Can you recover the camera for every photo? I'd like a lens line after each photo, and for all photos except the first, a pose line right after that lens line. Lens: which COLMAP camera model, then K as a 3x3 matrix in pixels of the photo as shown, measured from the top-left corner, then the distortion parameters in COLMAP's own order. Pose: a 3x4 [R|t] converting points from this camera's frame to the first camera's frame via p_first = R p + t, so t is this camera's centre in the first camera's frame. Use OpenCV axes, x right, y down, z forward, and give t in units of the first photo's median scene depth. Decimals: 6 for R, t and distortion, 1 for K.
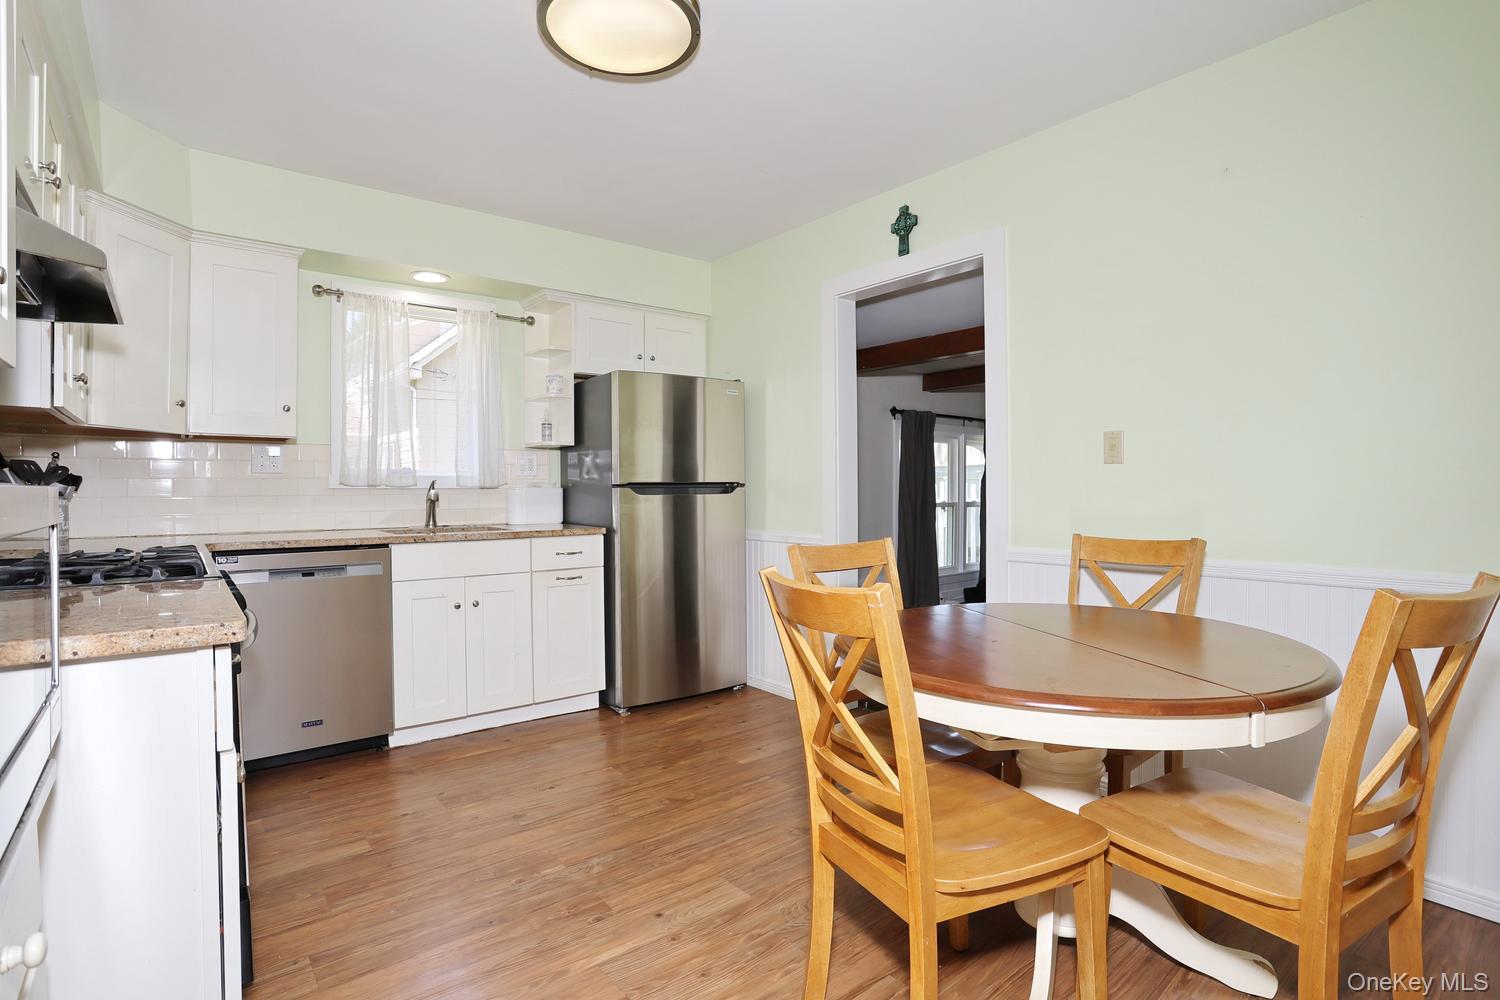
lens RADIAL K [[730.9, 0, 747.4], [0, 730.9, 498.3], [0, 0, 1]] dist [-0.066916, 0.024402]
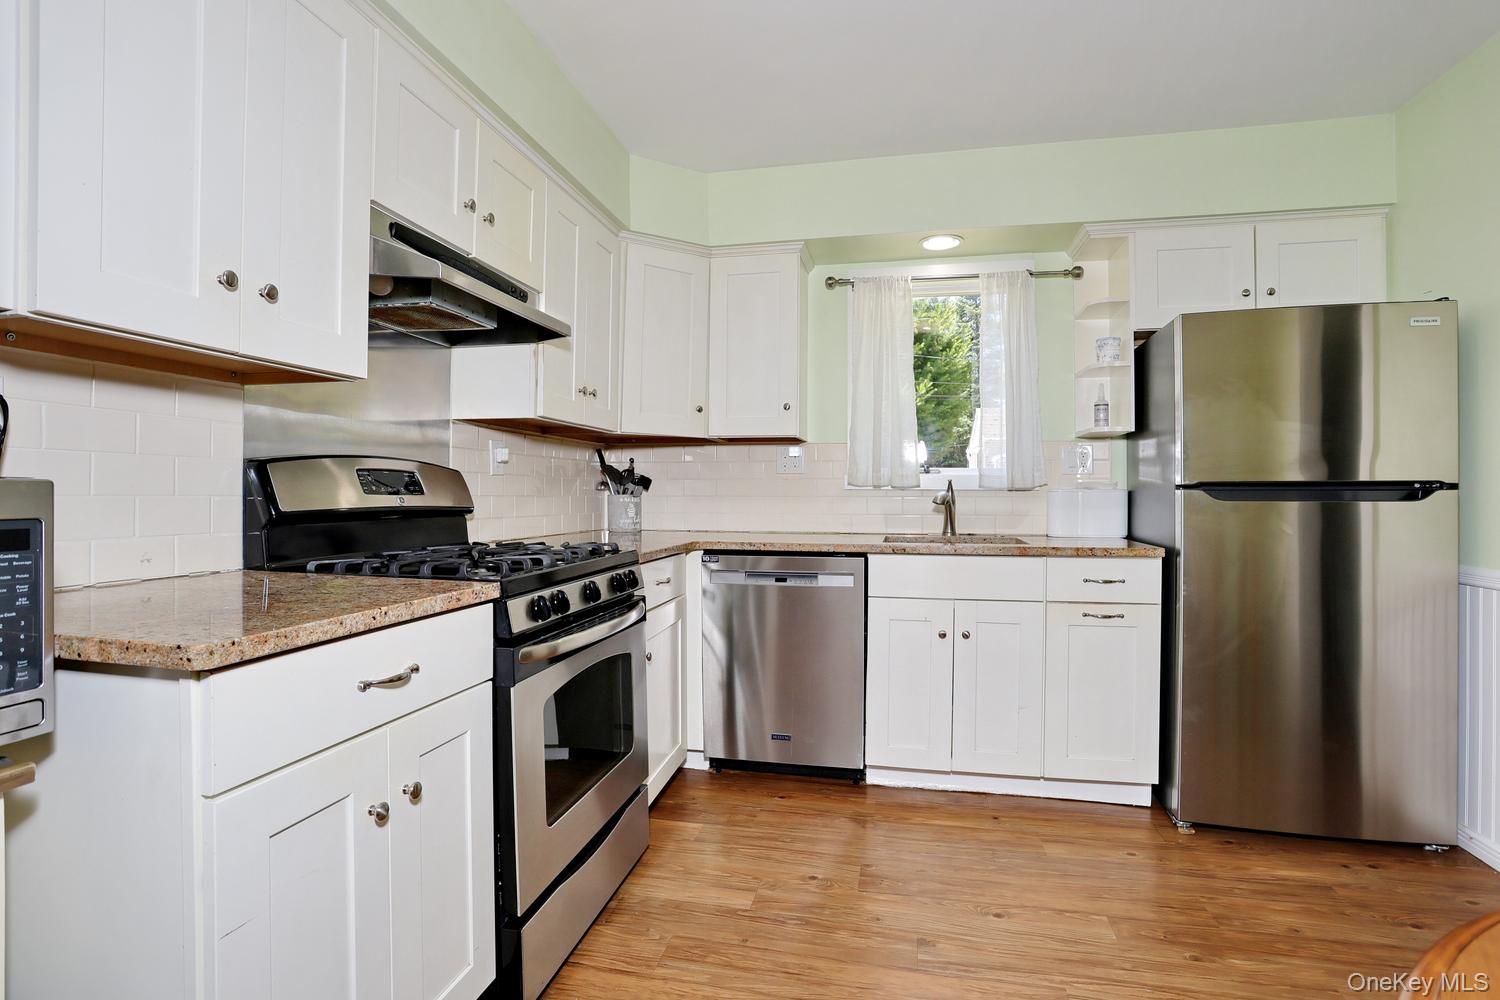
lens RADIAL K [[730.9, 0, 741.3], [0, 730.9, 494.6], [0, 0, 1]] dist [-0.066916, 0.024402]
pose [[0.617504, 0.007893, -0.786528, 0.087934], [-0.015910, 0.999870, -0.002457, -0.002083], [0.786407, 0.014031, 0.617549, 0.280736]]
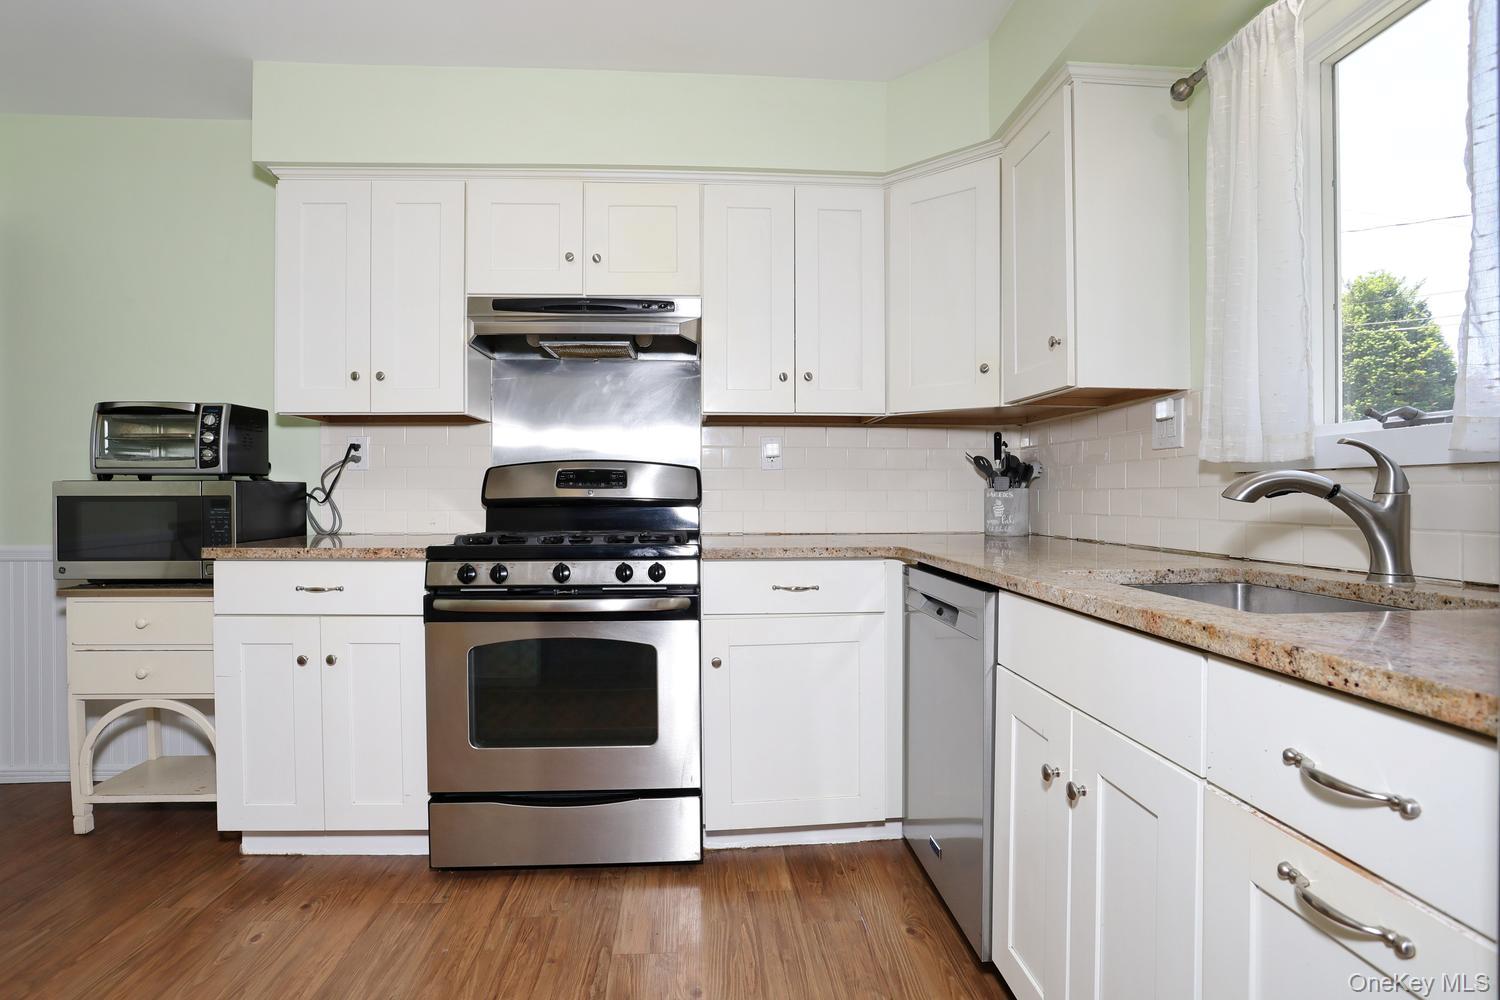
lens RADIAL K [[730.9, 0, 752.2], [0, 730.9, 492.5], [0, 0, 1]] dist [-0.066916, 0.024402]
pose [[-0.582151, 0.001550, -0.813079, -0.000881], [-0.006481, 0.999958, 0.006547, -0.000756], [0.813055, 0.009081, -0.582116, 0.968500]]
